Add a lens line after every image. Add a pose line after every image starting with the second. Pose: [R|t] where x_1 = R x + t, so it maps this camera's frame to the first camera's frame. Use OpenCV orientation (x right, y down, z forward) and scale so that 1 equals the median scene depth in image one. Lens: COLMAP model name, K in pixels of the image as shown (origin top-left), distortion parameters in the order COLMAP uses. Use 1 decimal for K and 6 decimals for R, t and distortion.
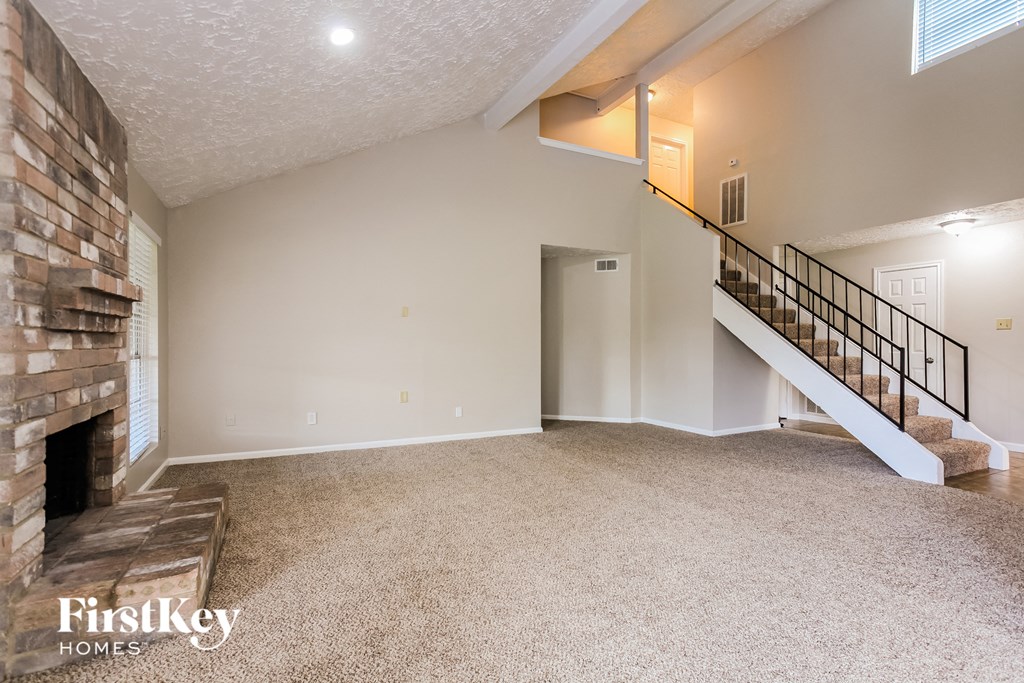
lens RADIAL K [[495.4, 0, 519.6], [0, 495.4, 340.5], [0, 0, 1]] dist [-0.001776, 0.008328]
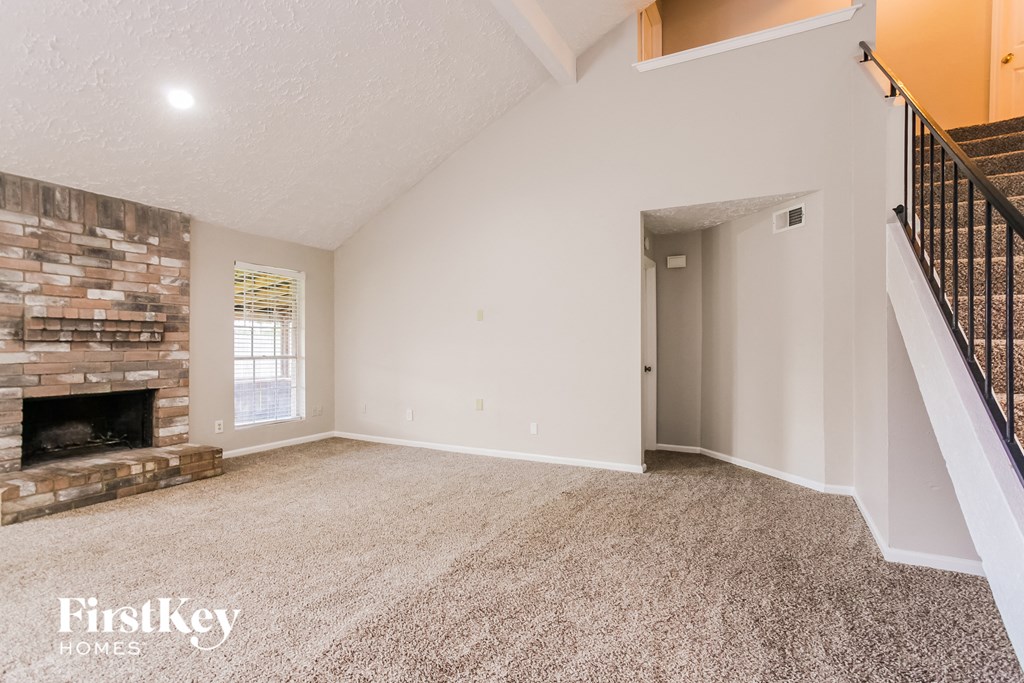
lens RADIAL K [[495.4, 0, 519.6], [0, 495.4, 340.5], [0, 0, 1]] dist [-0.001776, 0.008328]
pose [[0.599398, -0.009481, -0.800395, 0.613918], [0.001620, 0.999942, -0.010632, 0.000175], [0.800450, 0.005076, 0.599378, 0.501745]]
